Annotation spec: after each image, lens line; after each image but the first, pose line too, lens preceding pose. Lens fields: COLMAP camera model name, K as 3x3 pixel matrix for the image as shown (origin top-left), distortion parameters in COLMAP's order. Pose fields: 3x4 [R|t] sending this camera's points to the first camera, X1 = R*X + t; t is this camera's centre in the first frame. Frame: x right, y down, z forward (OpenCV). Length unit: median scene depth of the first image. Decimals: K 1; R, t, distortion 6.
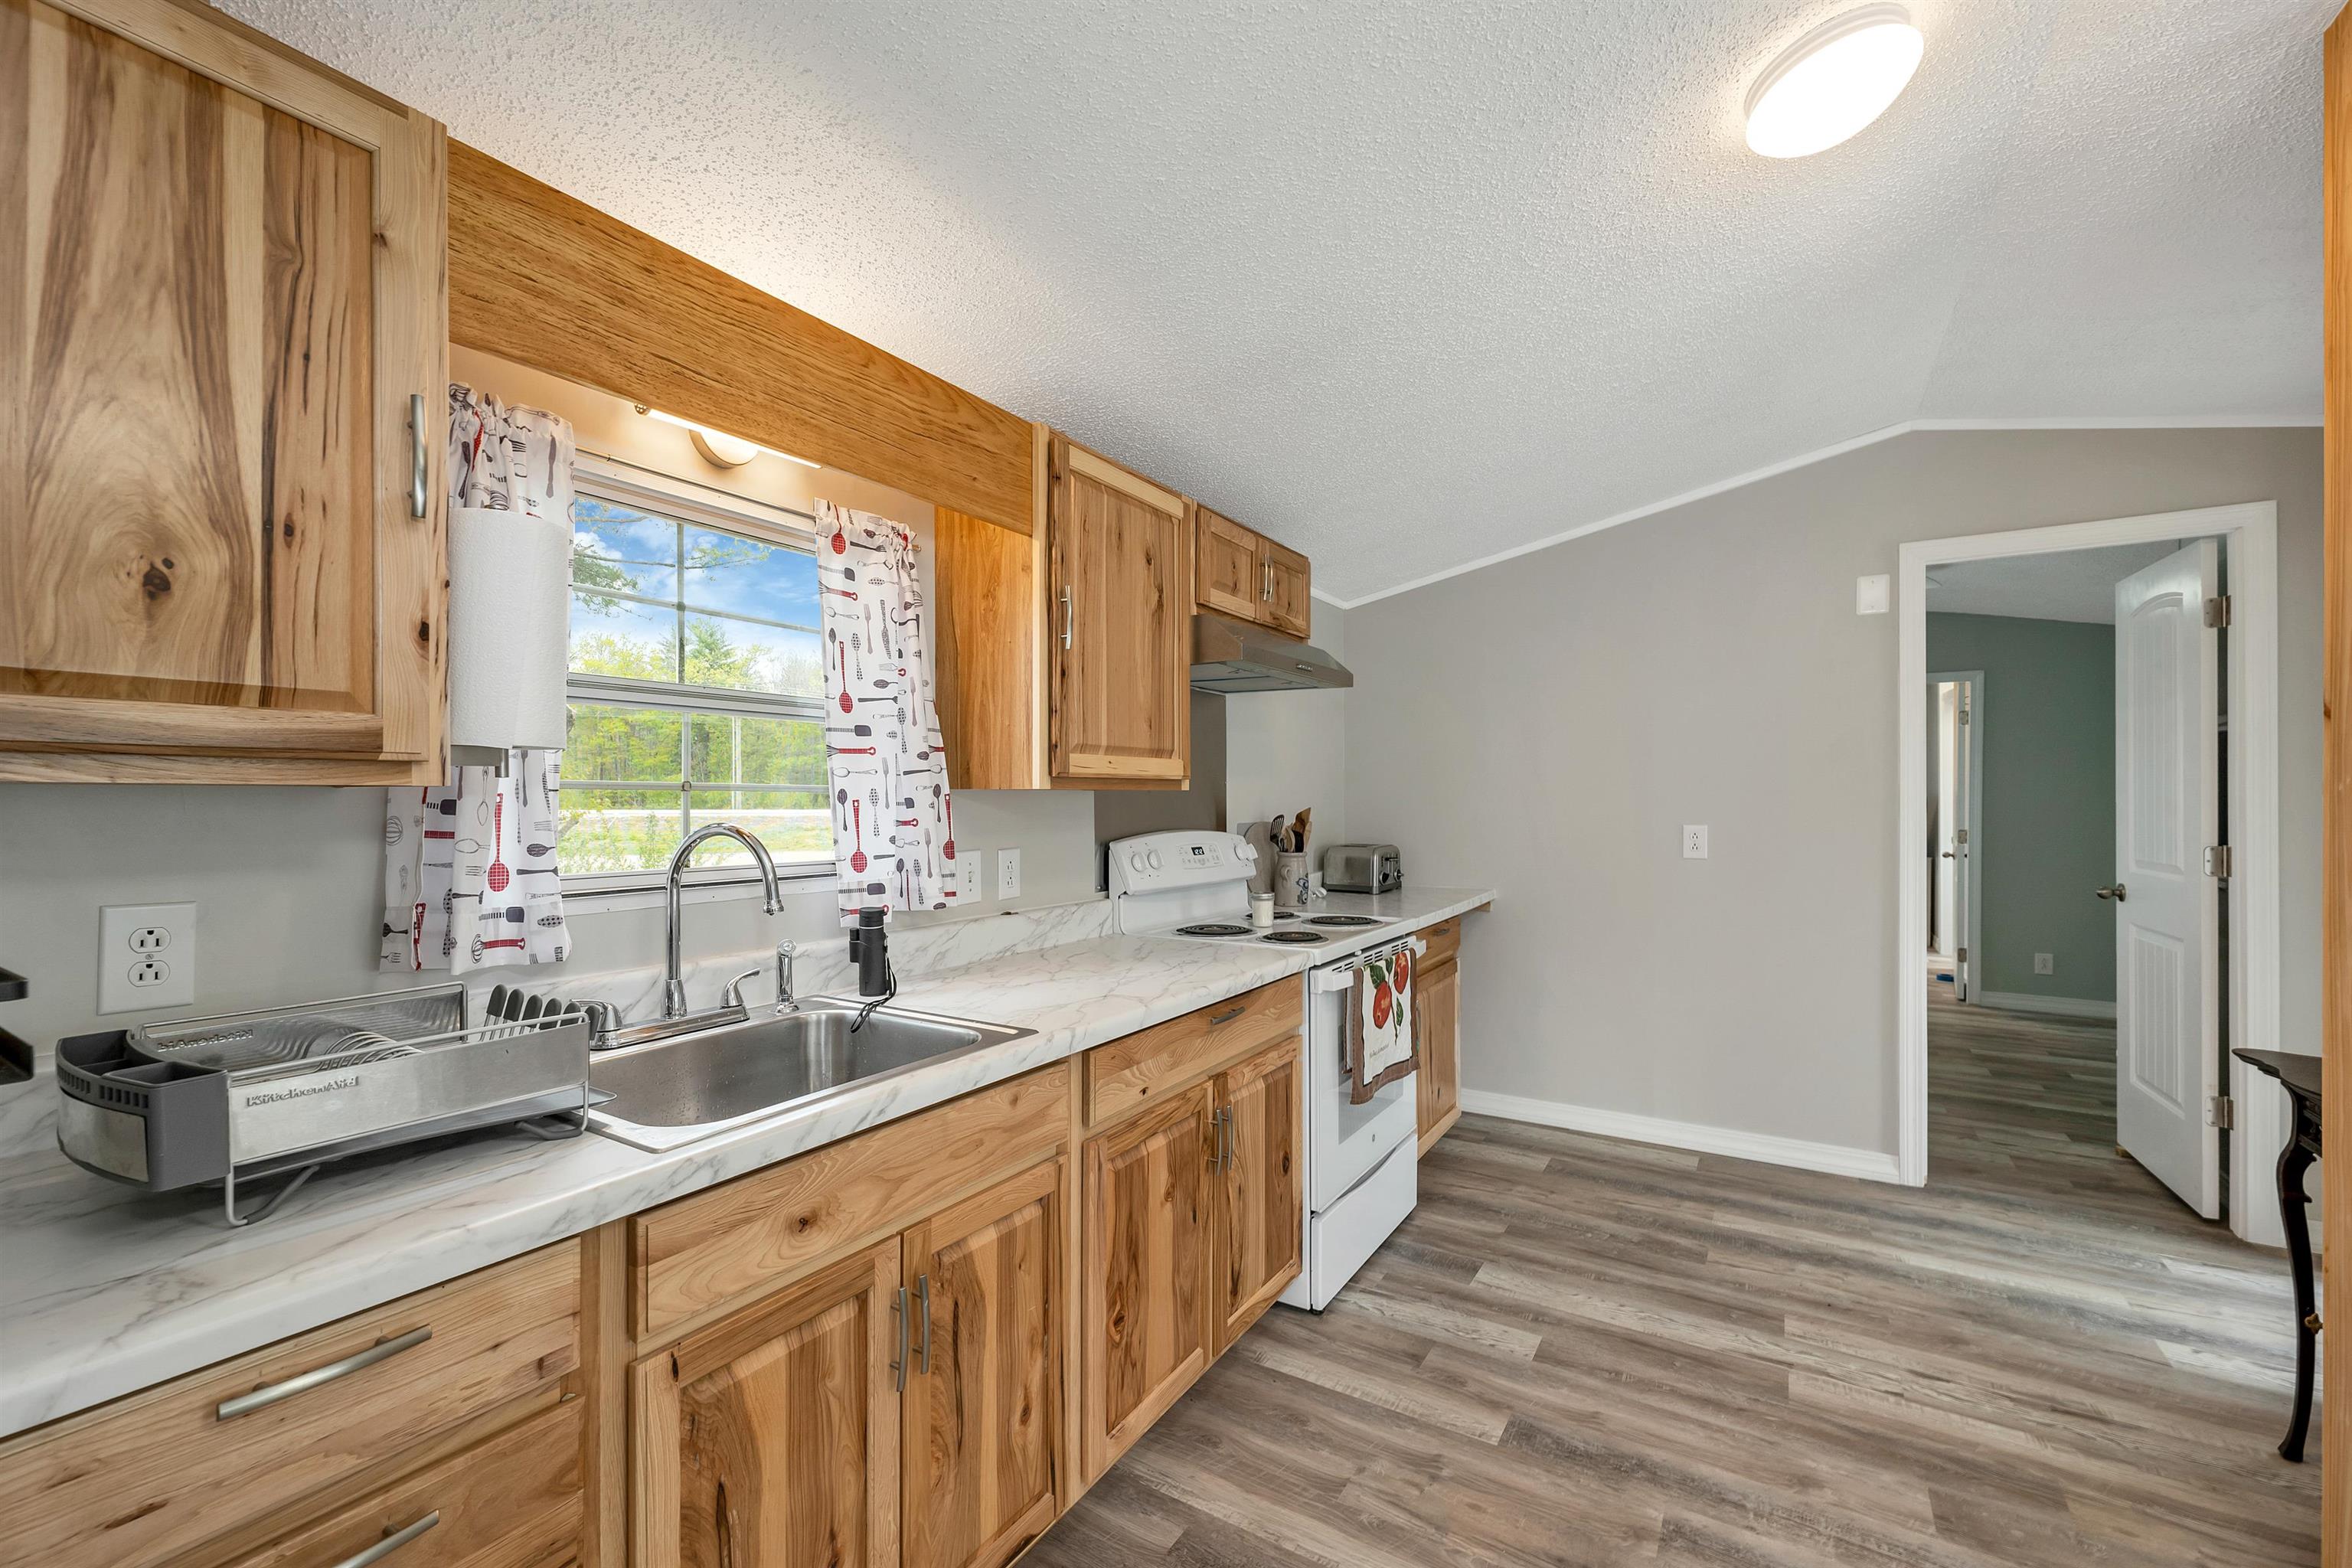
lens RADIAL K [[968.3, 0, 1172.4], [0, 968.3, 801.1], [0, 0, 1]] dist [-0.000382, -0.000186]
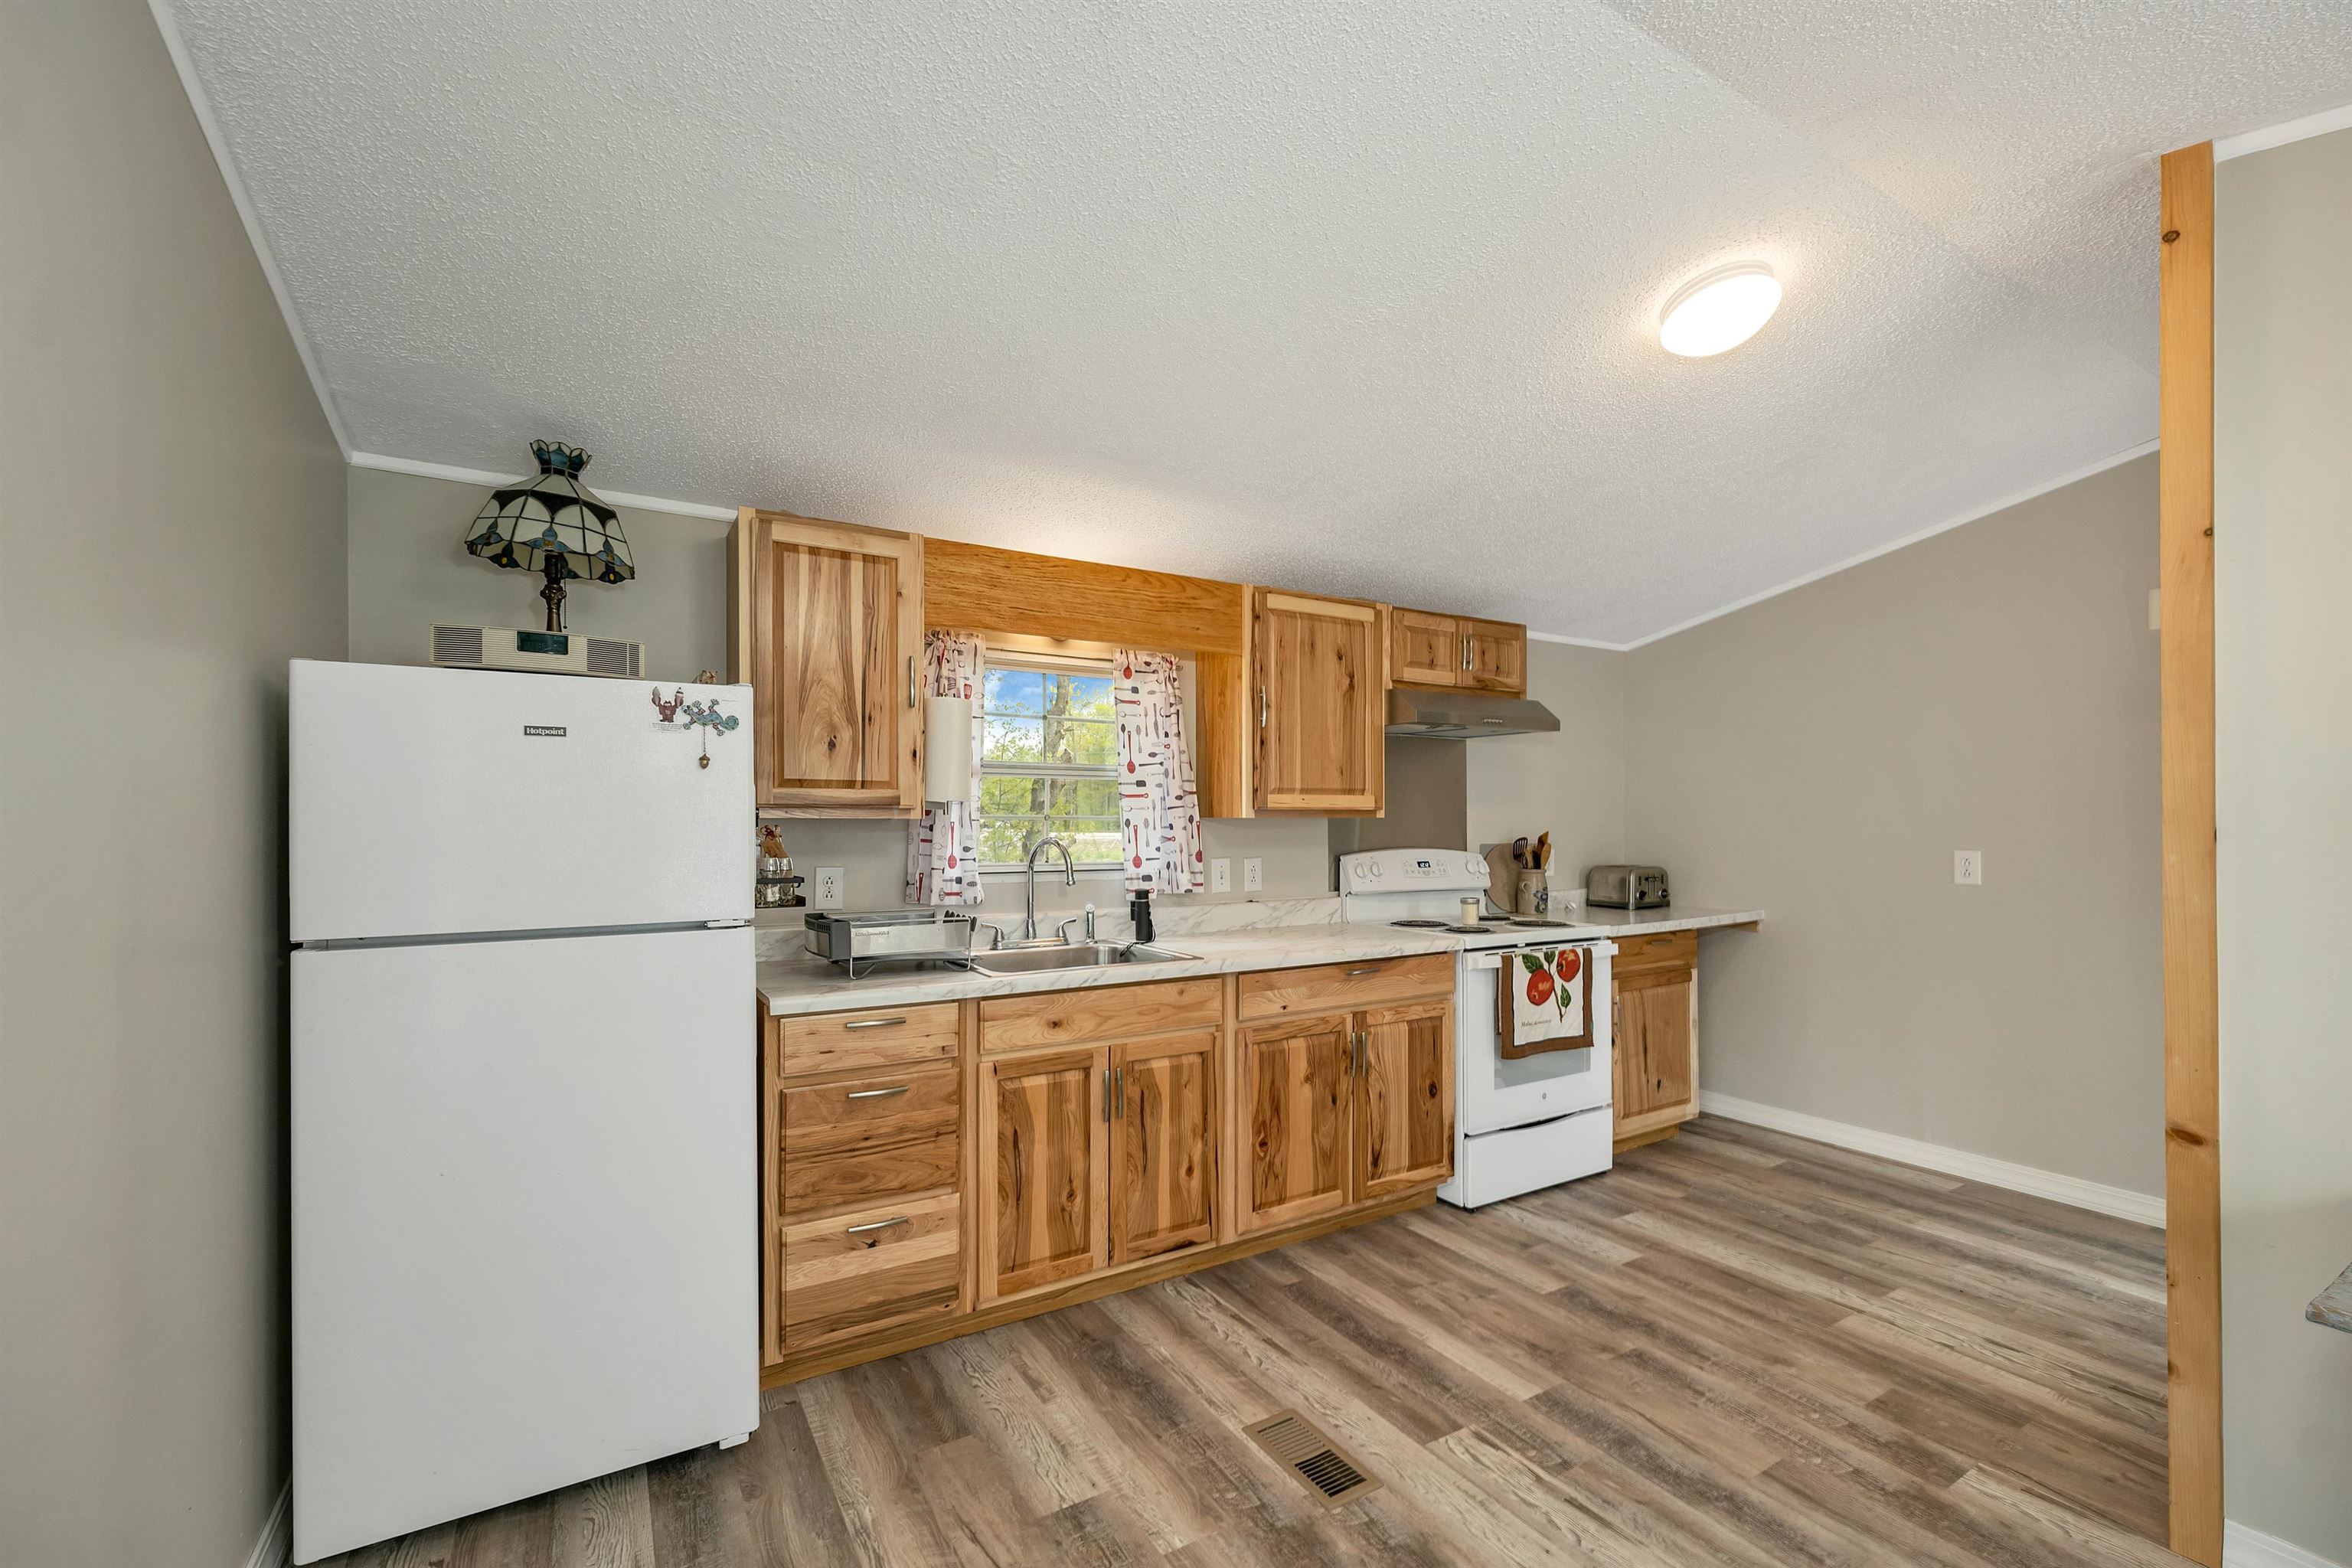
lens RADIAL K [[974.5, 0, 1175.3], [0, 974.5, 825.0], [0, 0, 1]] dist [-0.000469, -0.000186]
pose [[0.893098, 0.000890, -0.449862, 0.491202], [-0.001339, 0.999999, -0.000681, -0.000041], [0.449860, 0.001211, 0.893098, -0.475902]]
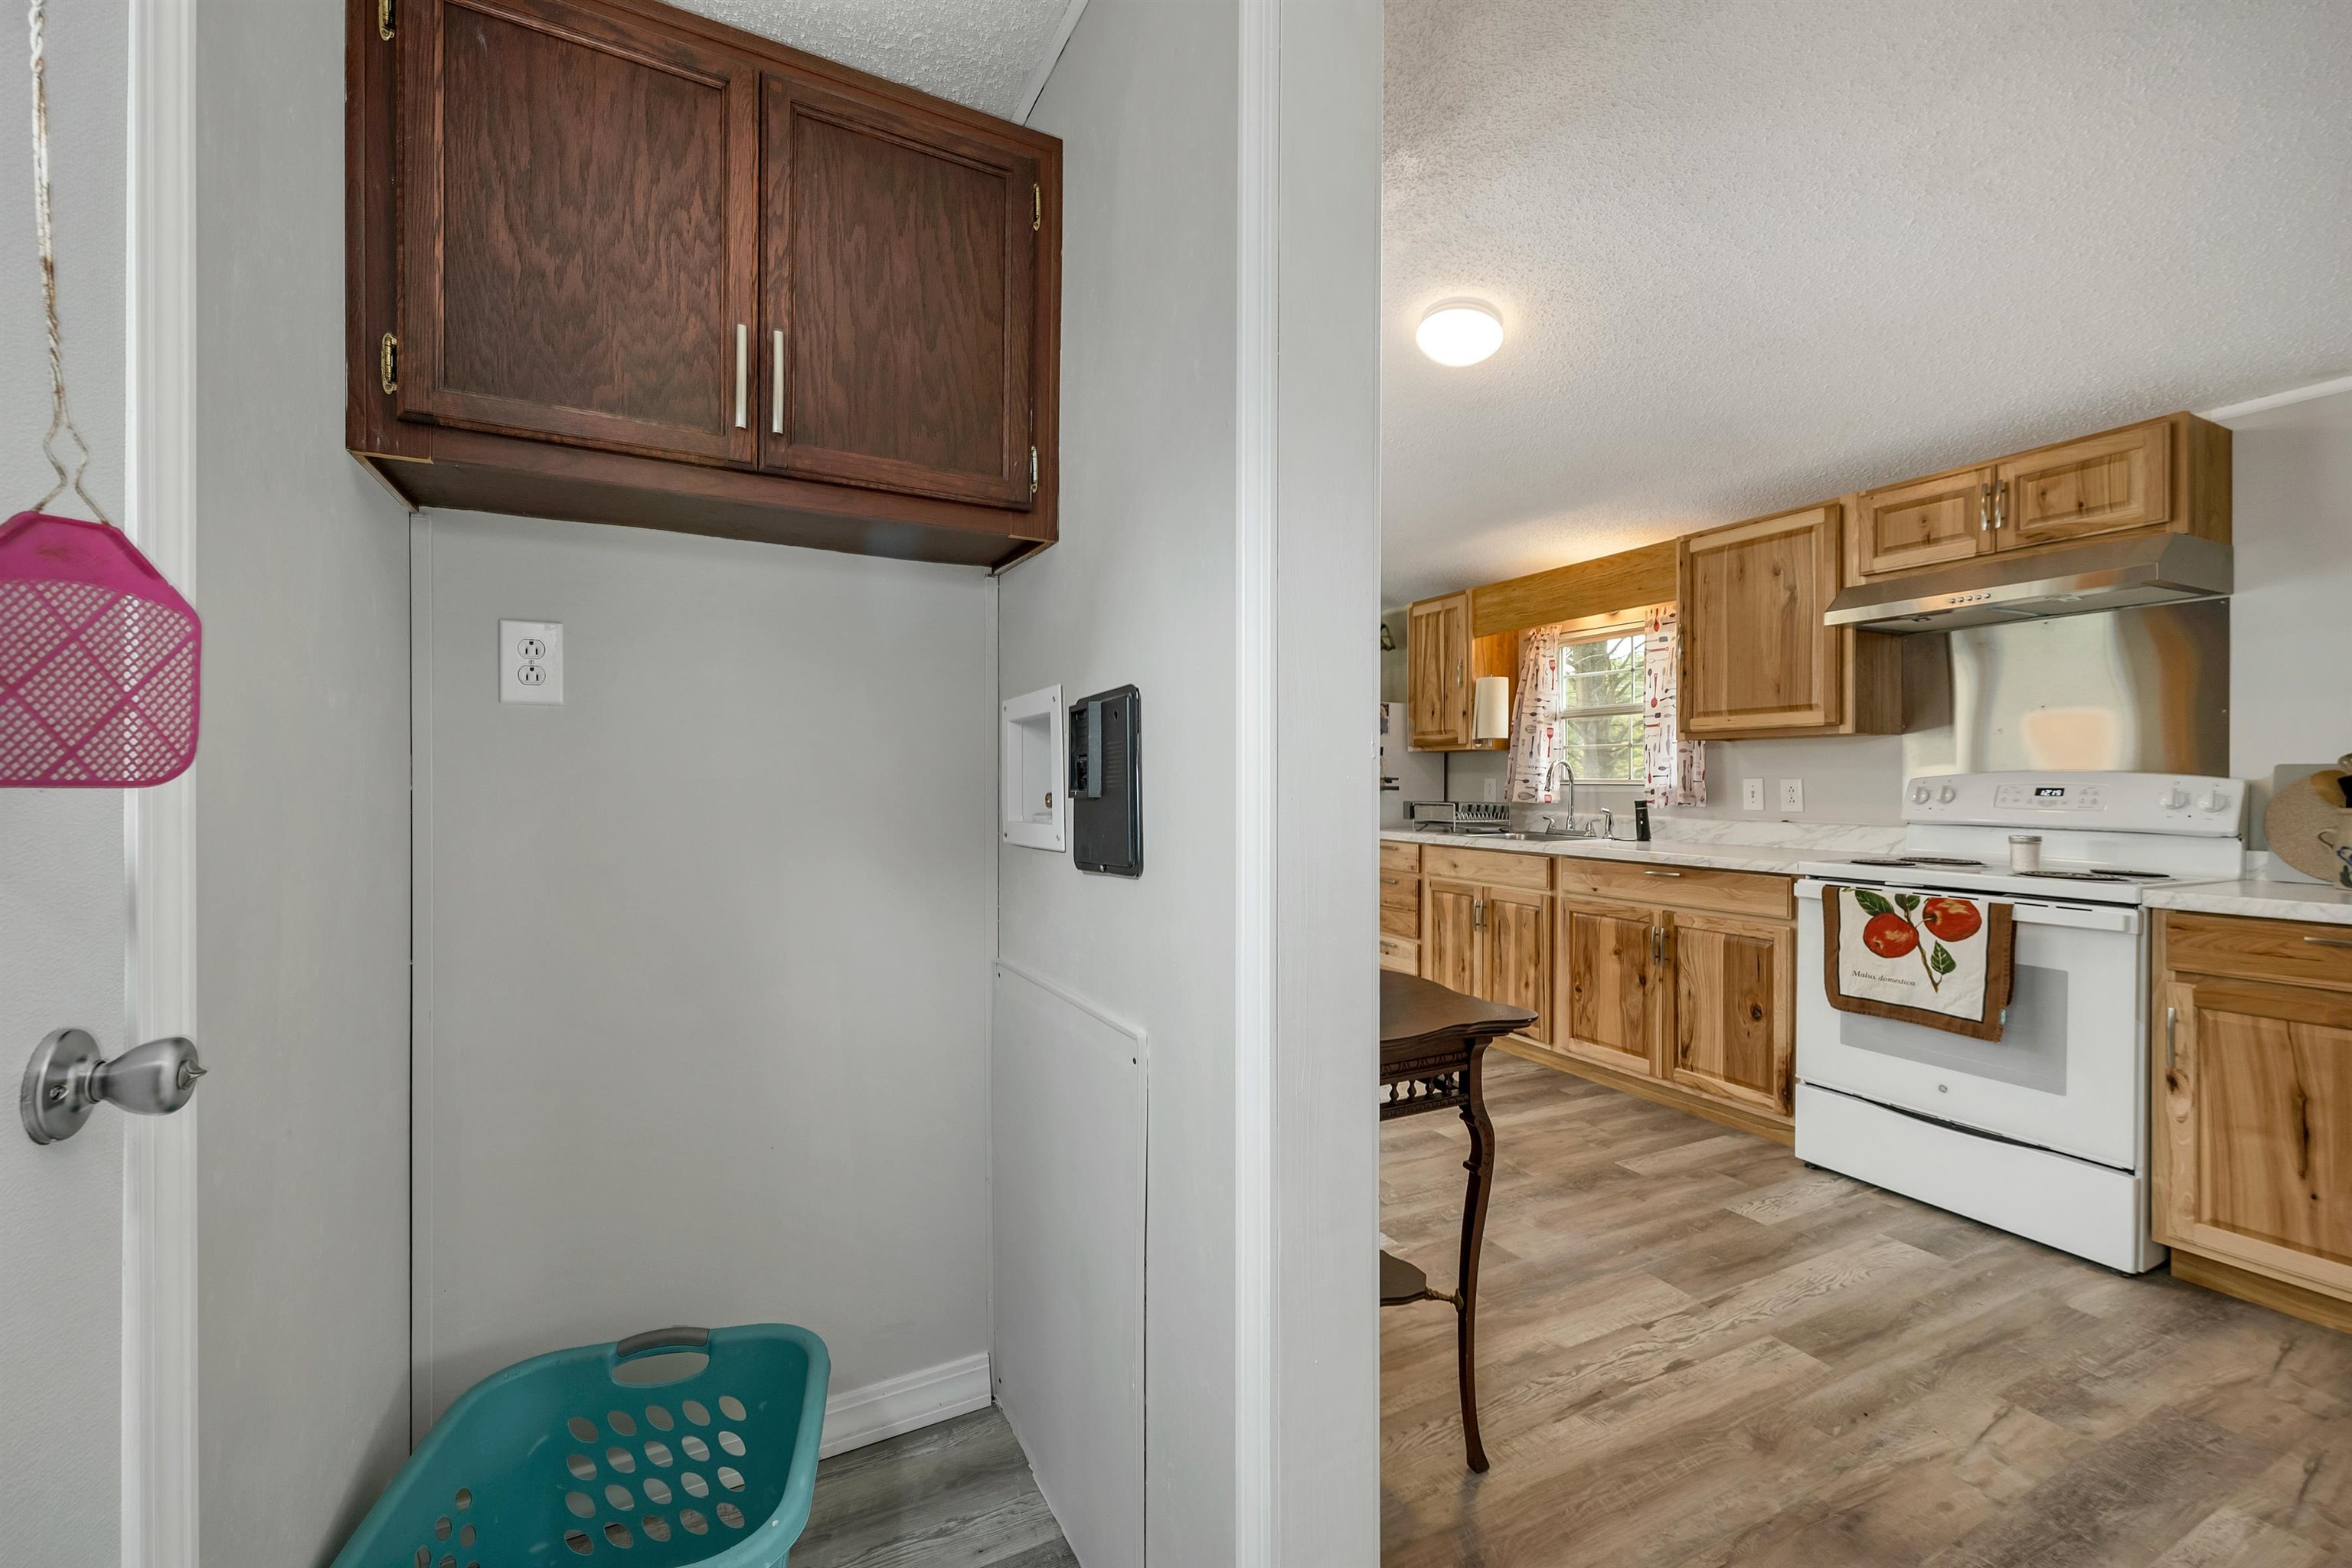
lens RADIAL K [[968.3, 0, 1172.4], [0, 968.3, 801.1], [0, 0, 1]] dist [-0.000382, -0.000186]
pose [[-0.514170, 0.019660, -0.857463, 1.991371], [-0.002830, 0.999693, 0.024618, 0.062074], [0.857684, 0.015084, -0.513956, 1.180494]]
